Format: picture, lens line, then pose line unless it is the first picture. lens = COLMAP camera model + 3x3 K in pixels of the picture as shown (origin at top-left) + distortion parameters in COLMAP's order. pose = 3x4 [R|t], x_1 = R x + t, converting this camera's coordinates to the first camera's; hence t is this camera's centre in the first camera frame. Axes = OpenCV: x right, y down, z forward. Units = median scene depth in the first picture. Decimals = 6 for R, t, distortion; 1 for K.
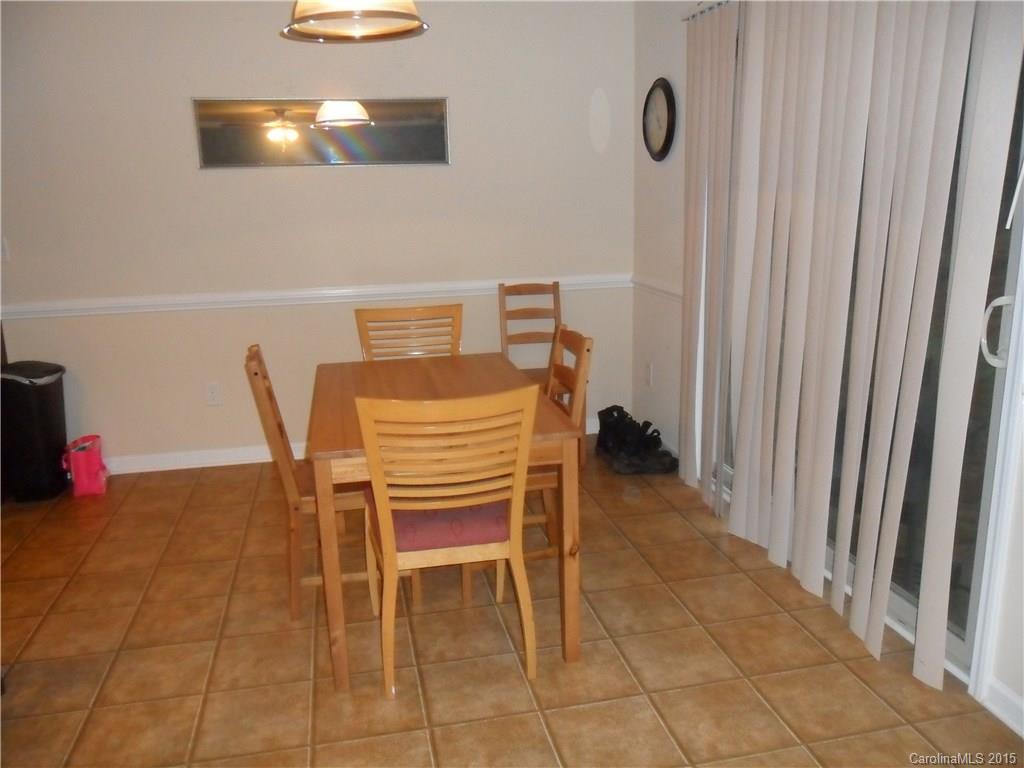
lens RADIAL K [[817.9, 0, 516.4], [0, 817.9, 390.9], [0, 0, 1]] dist [-0.003382, -0.003231]
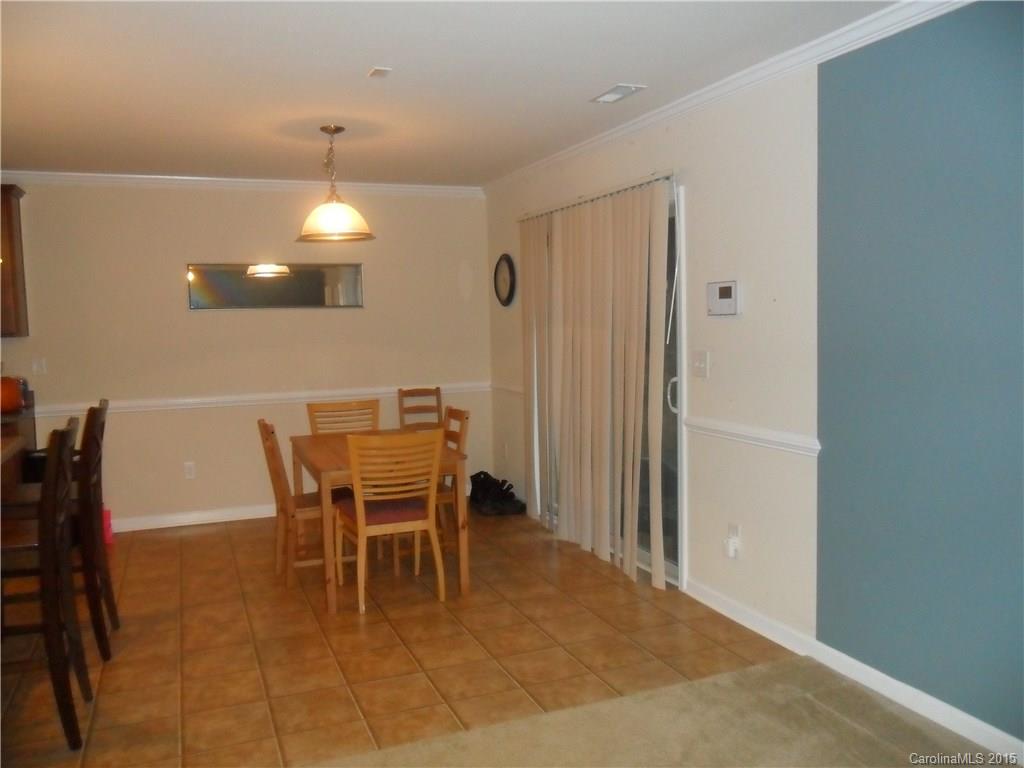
lens RADIAL K [[817.9, 0, 516.4], [0, 817.9, 390.9], [0, 0, 1]] dist [-0.003382, -0.003231]
pose [[0.984778, -0.012738, 0.173349, -0.079537], [0.039592, 0.987533, -0.152353, 0.118258], [-0.169247, 0.156897, 0.973005, -0.511852]]
